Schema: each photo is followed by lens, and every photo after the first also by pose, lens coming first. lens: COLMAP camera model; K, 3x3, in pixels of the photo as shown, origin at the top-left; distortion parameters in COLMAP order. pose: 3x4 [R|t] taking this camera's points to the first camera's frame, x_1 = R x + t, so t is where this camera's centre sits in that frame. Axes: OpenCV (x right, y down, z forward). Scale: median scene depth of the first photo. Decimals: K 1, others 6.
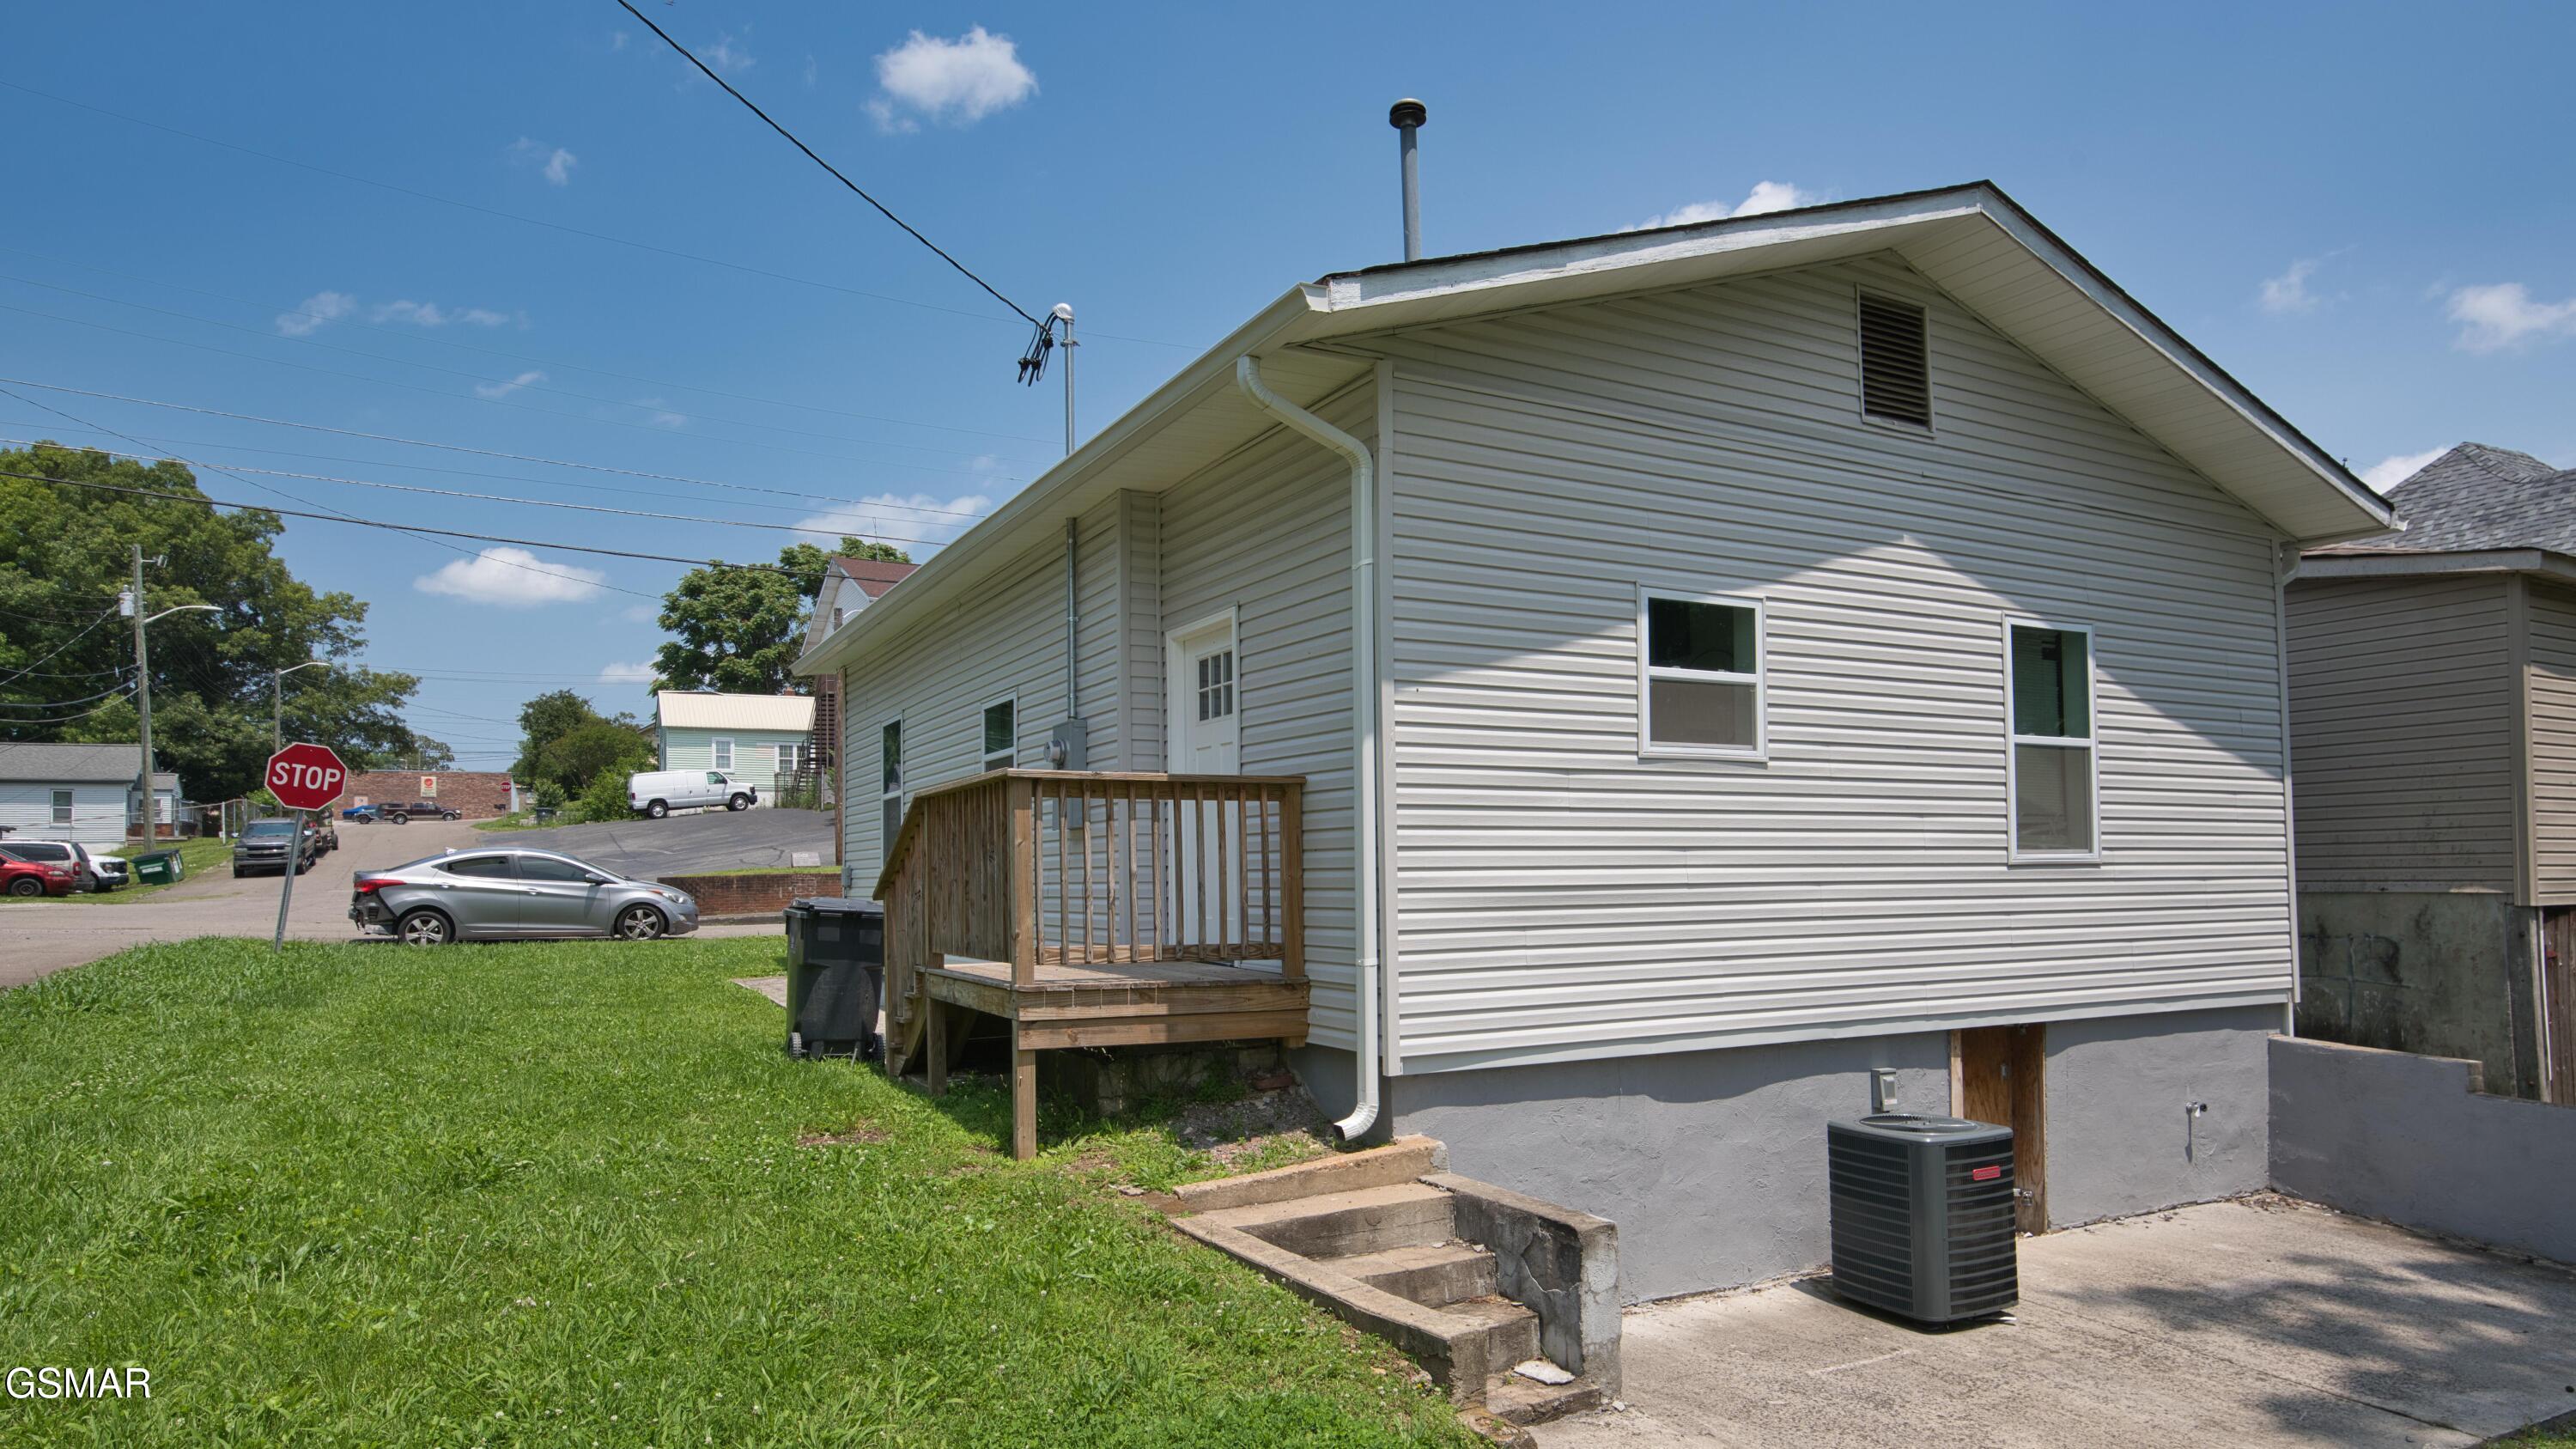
lens RADIAL K [[1507.9, 0, 1290.6], [0, 1507.9, 815.2], [0, 0, 1]] dist [0.015460, -0.001169]
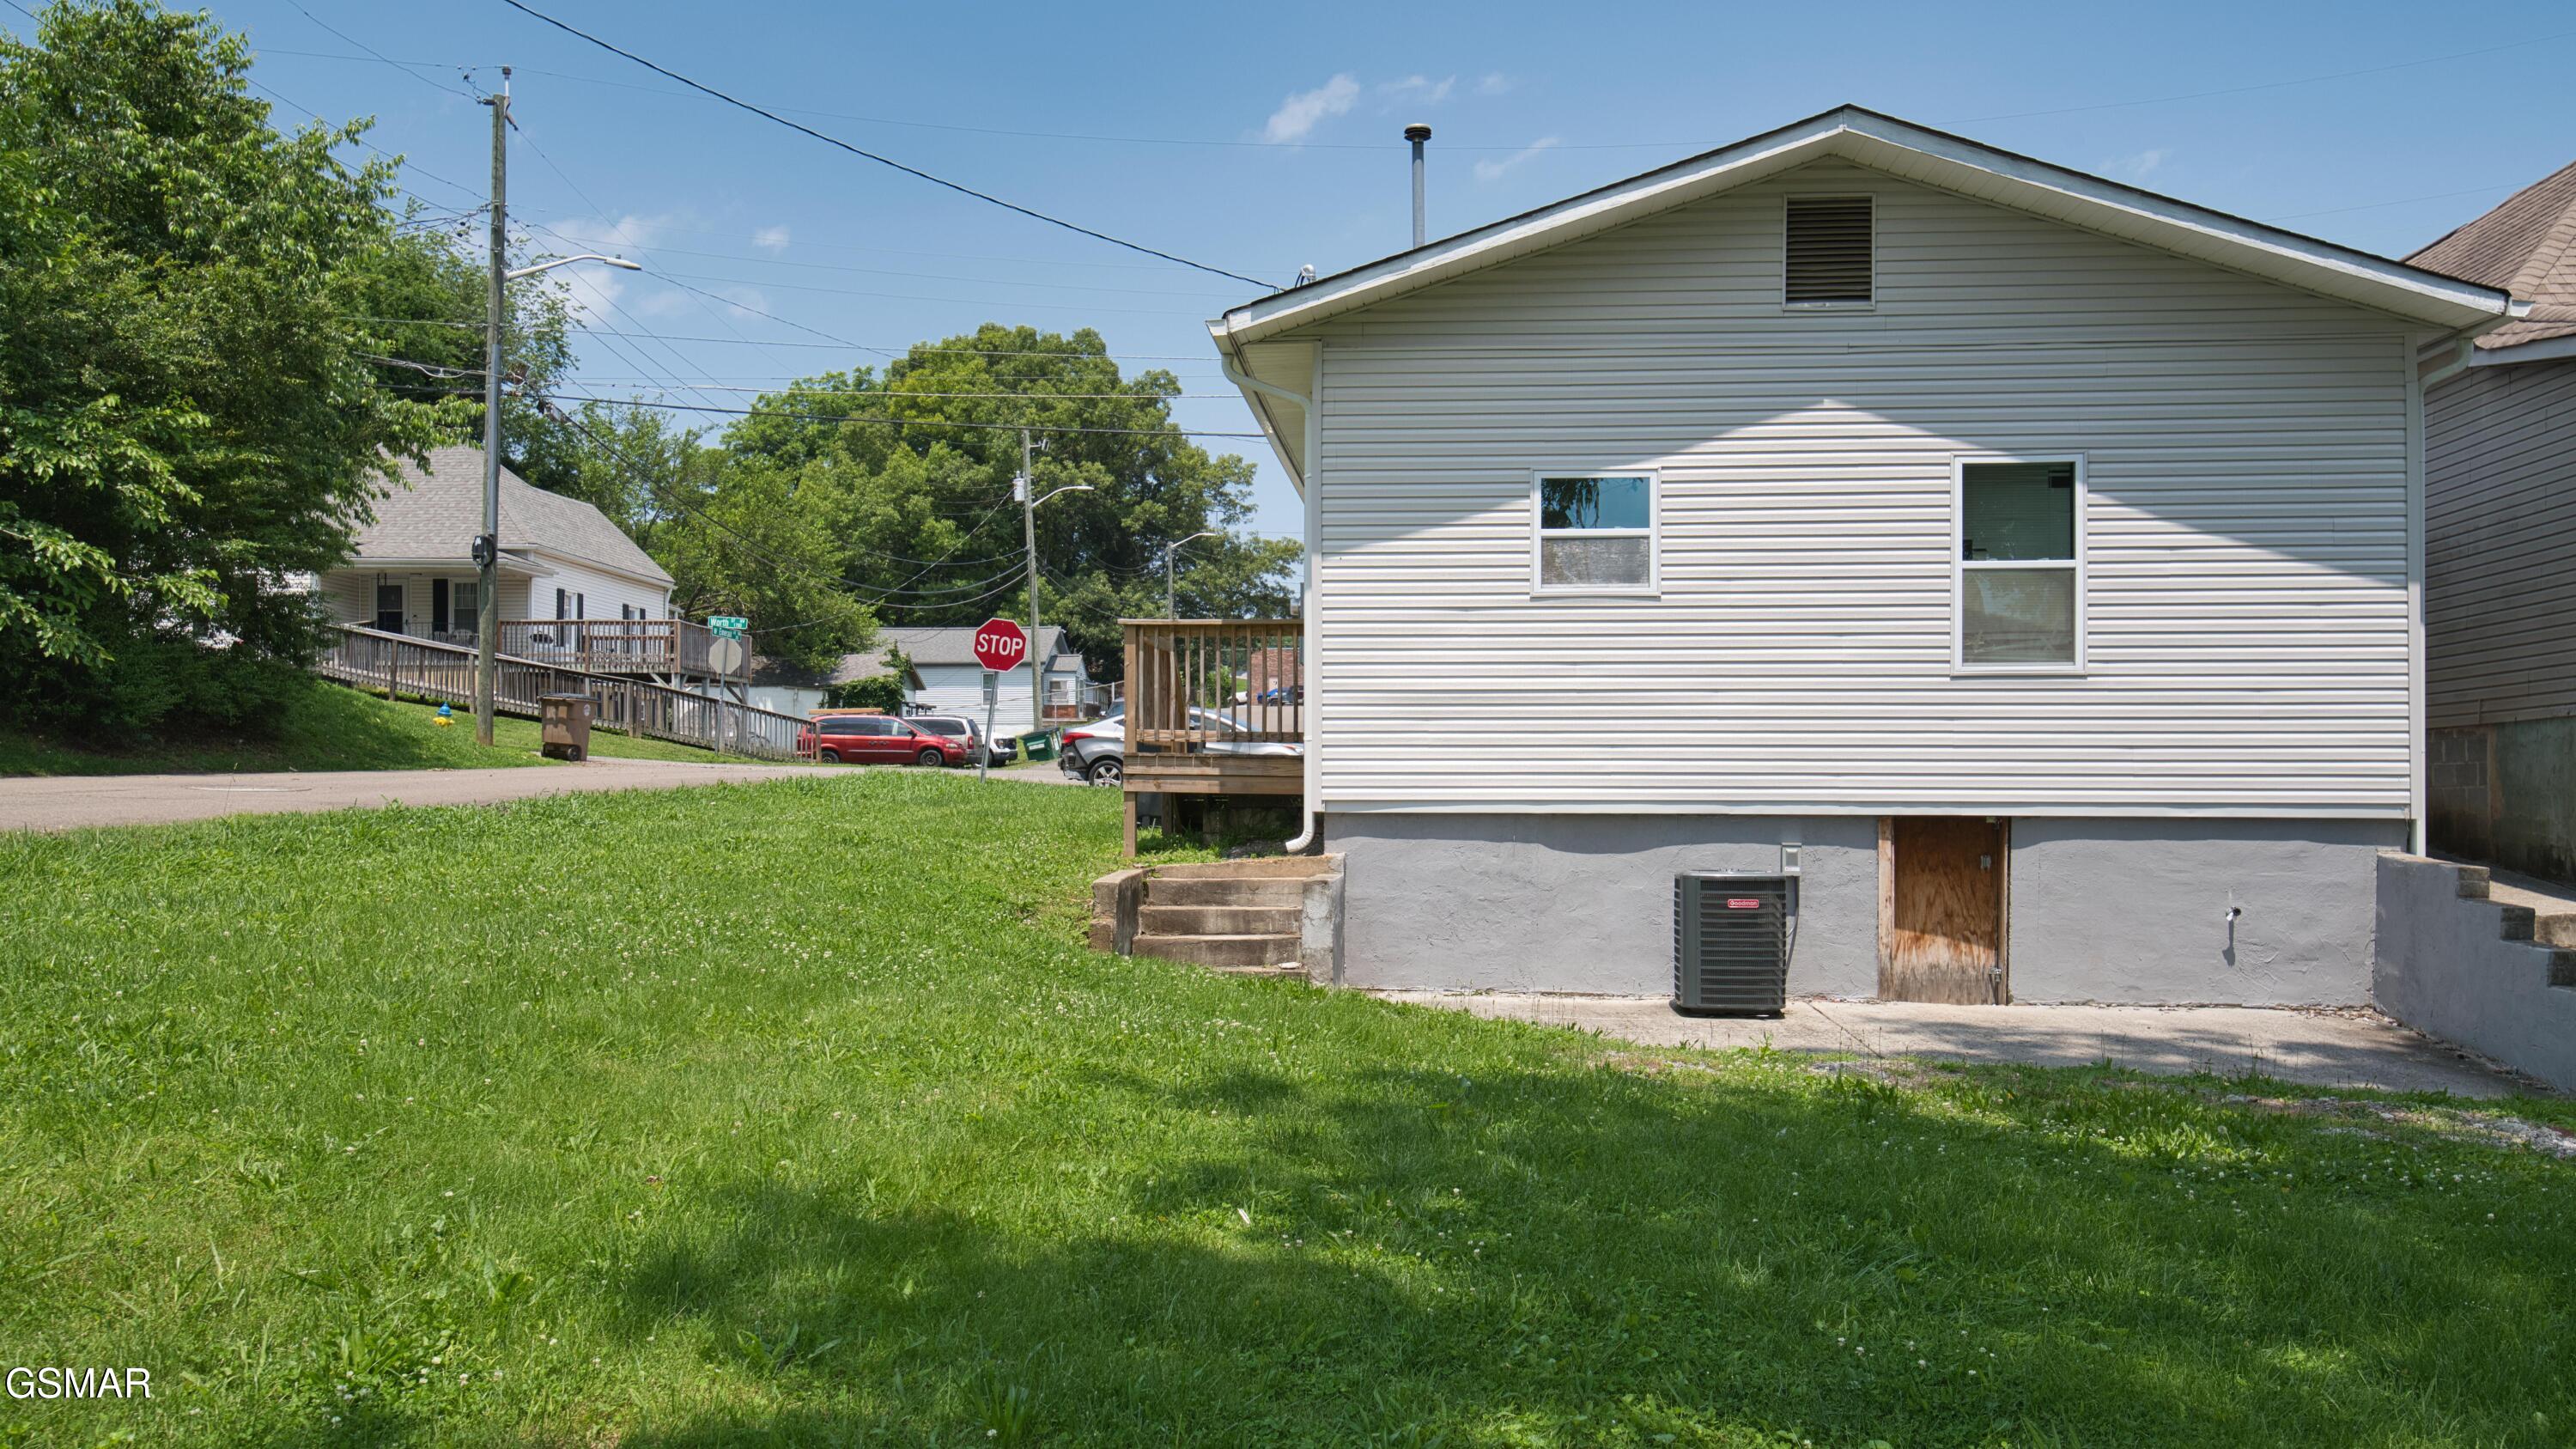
lens RADIAL K [[2218.5, 0, 1288.0], [0, 2218.5, 724.5], [0, 0, 1]] dist [0.127204, 0.000780]
pose [[0.831151, -0.004522, -0.556029, 0.952391], [0.009983, 0.999927, 0.006791, 0.050446], [0.555957, -0.011196, 0.831135, -0.651897]]
